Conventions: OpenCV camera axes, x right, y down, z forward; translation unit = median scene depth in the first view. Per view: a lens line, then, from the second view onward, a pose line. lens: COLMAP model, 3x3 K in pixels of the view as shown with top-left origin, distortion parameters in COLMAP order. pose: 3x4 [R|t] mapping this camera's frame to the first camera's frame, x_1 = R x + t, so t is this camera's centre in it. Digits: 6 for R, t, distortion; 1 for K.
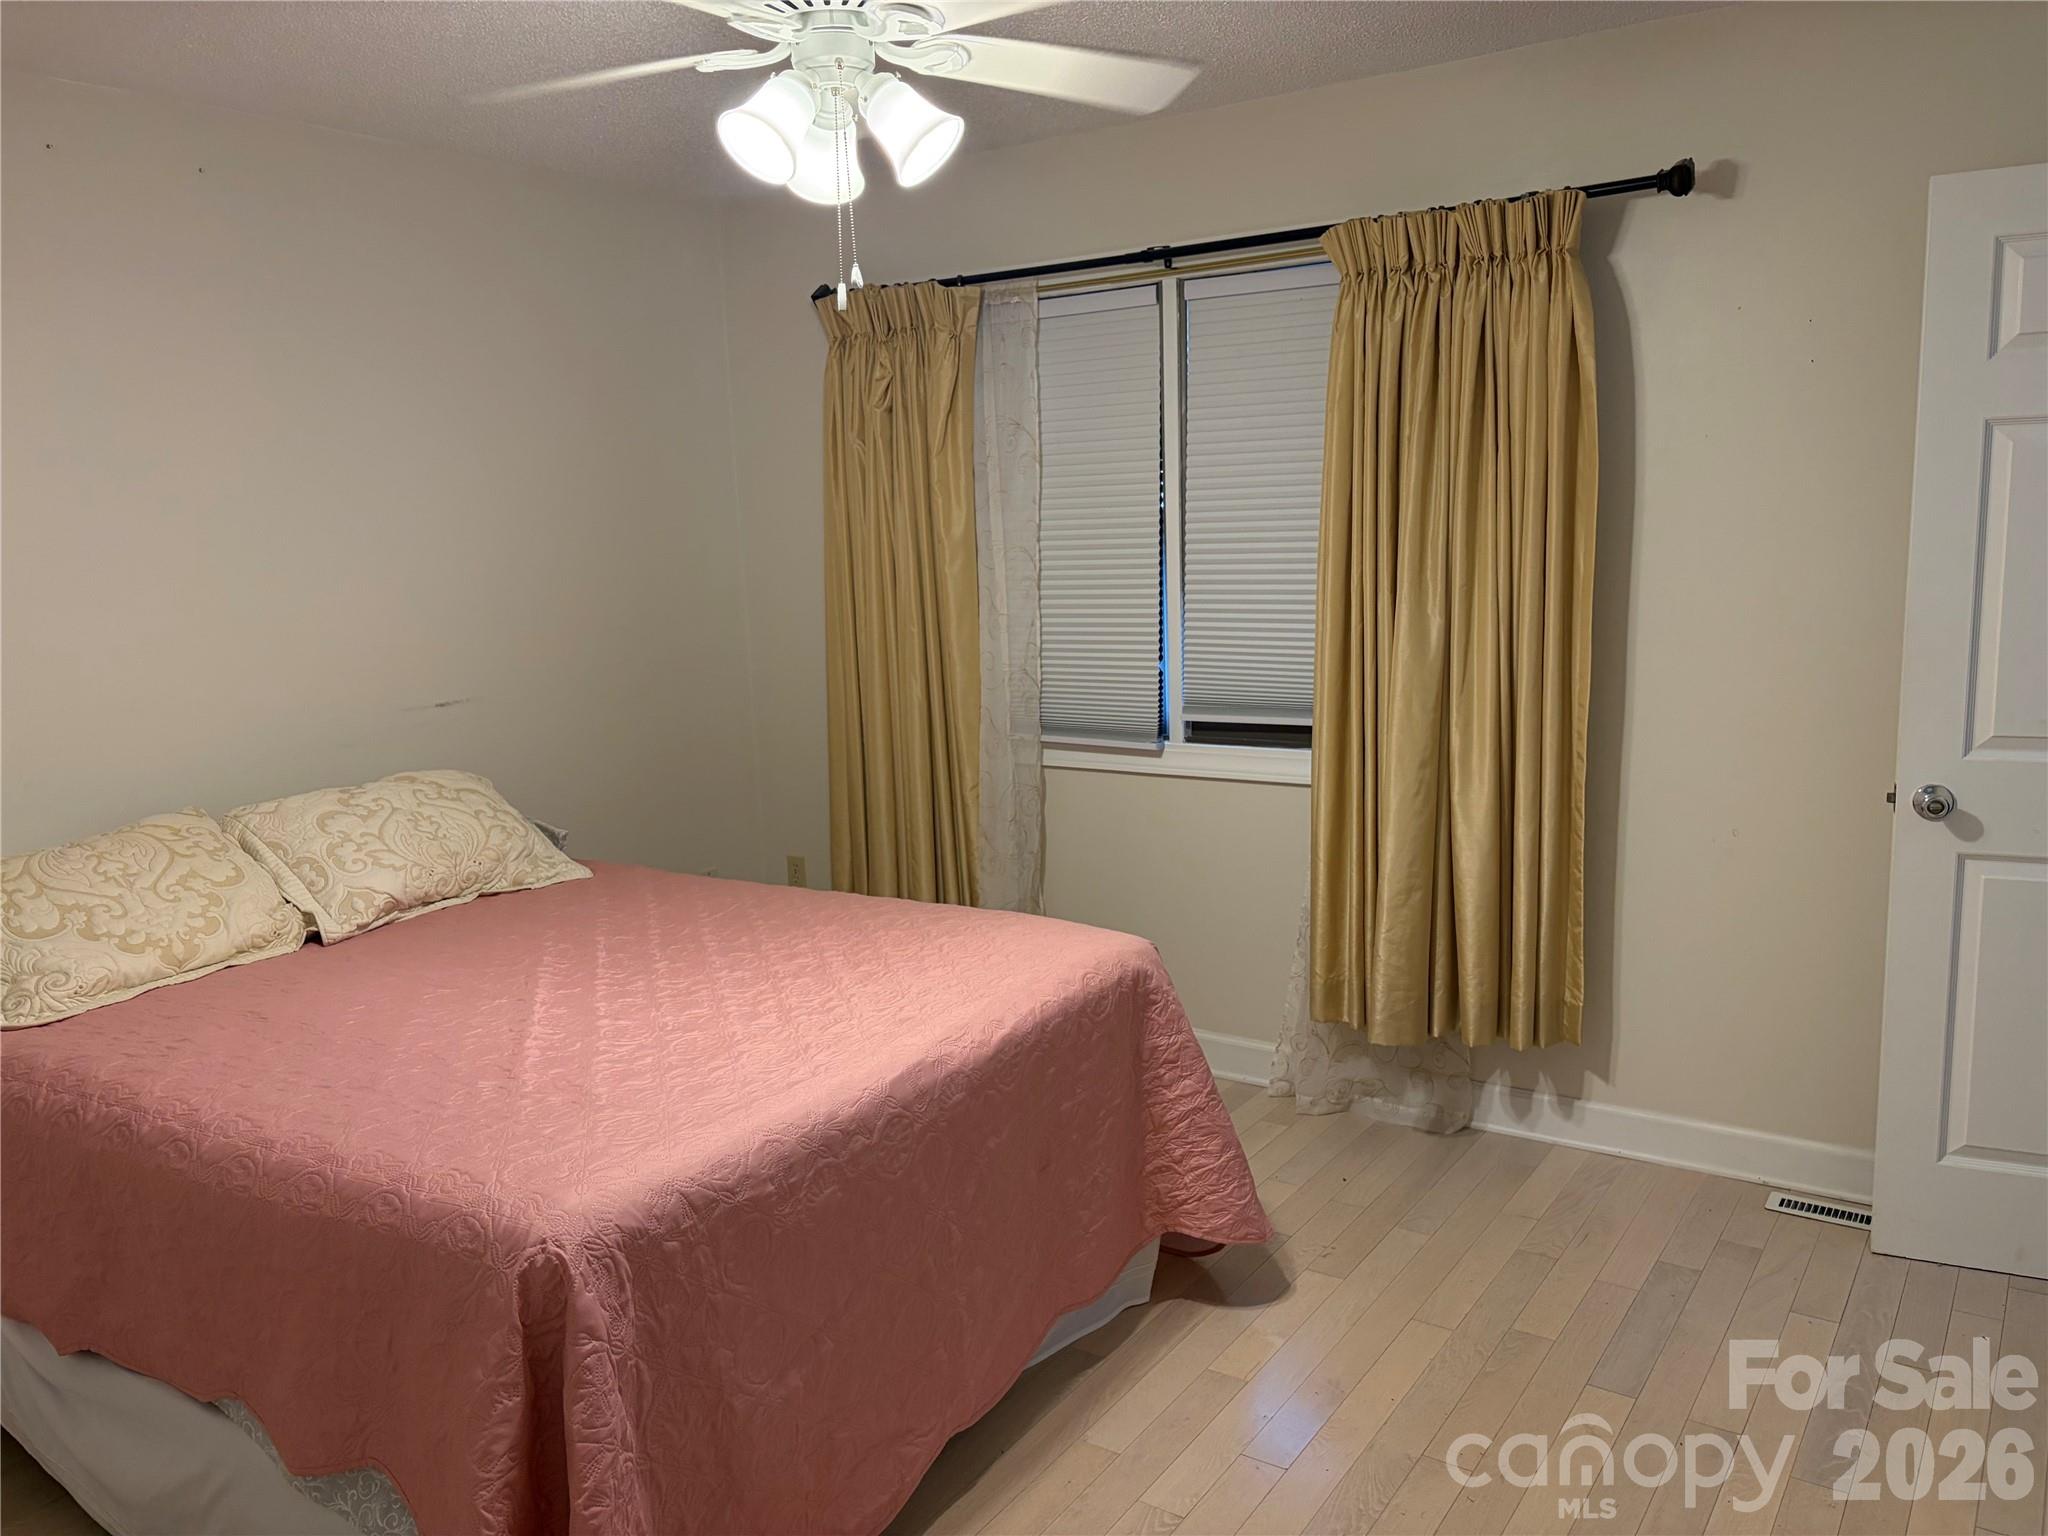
lens RADIAL K [[1542.2, 0, 1025.0], [0, 1542.2, 769.8], [0, 0, 1]] dist [0.038205, -0.048668]
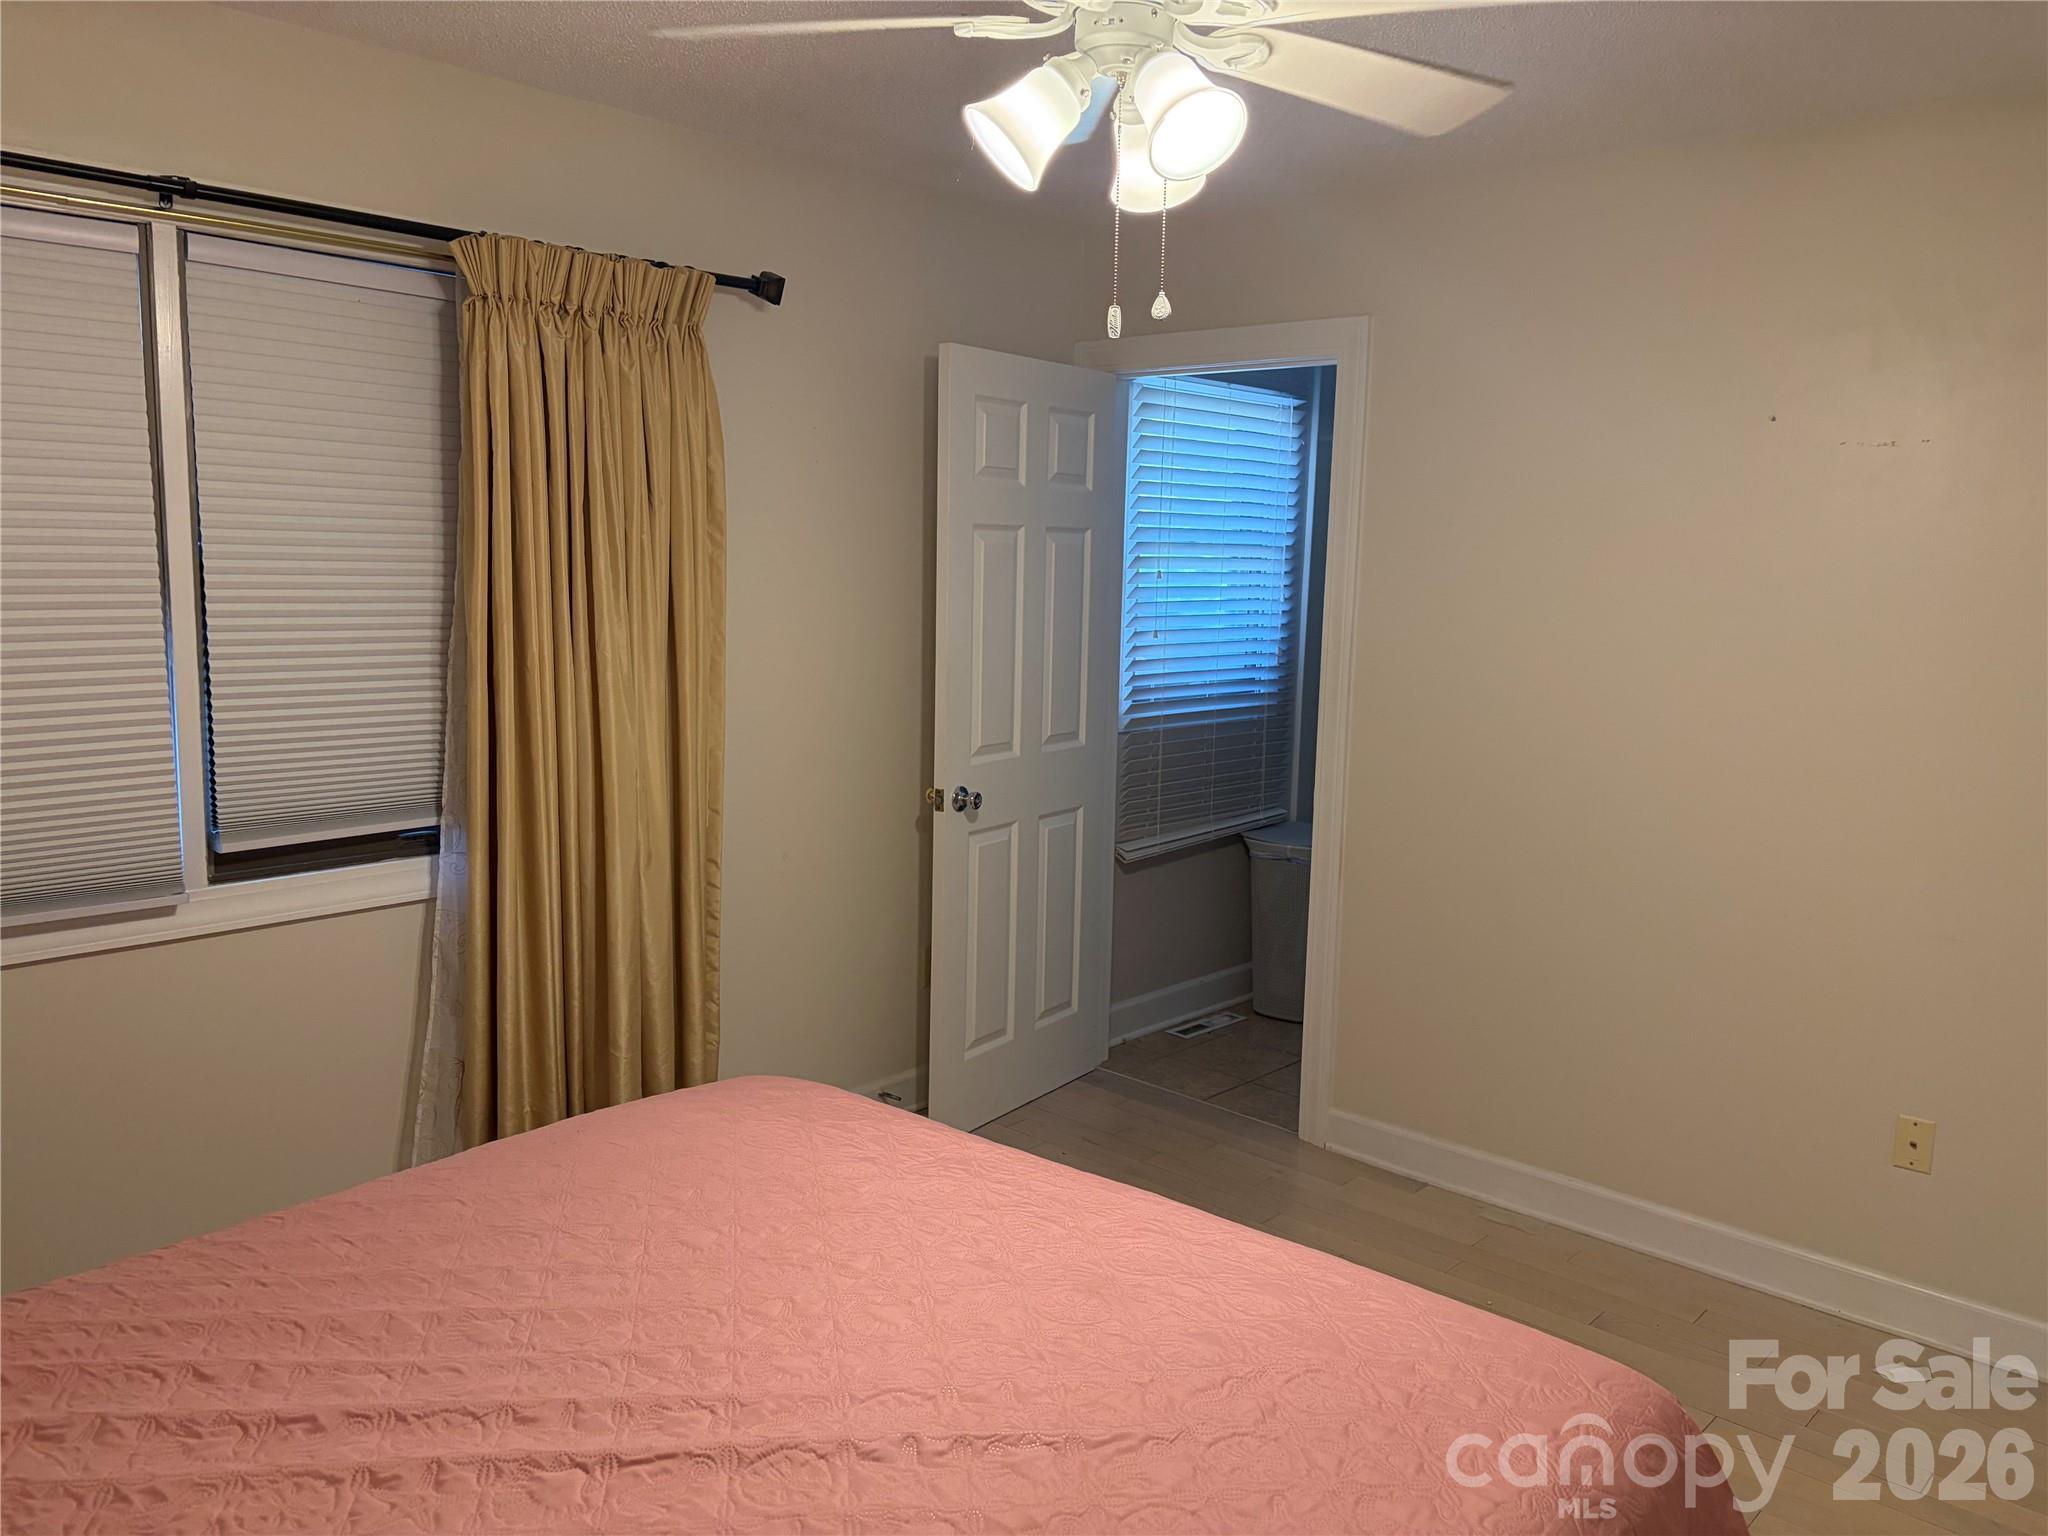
lens RADIAL K [[1542.2, 0, 1025.0], [0, 1542.2, 770.9], [0, 0, 1]] dist [0.038205, -0.048668]
pose [[0.148883, -0.110979, 0.982608, -0.559574], [0.131547, 0.987073, 0.091551, -0.089846], [-0.980066, 0.115629, 0.161557, 0.542977]]
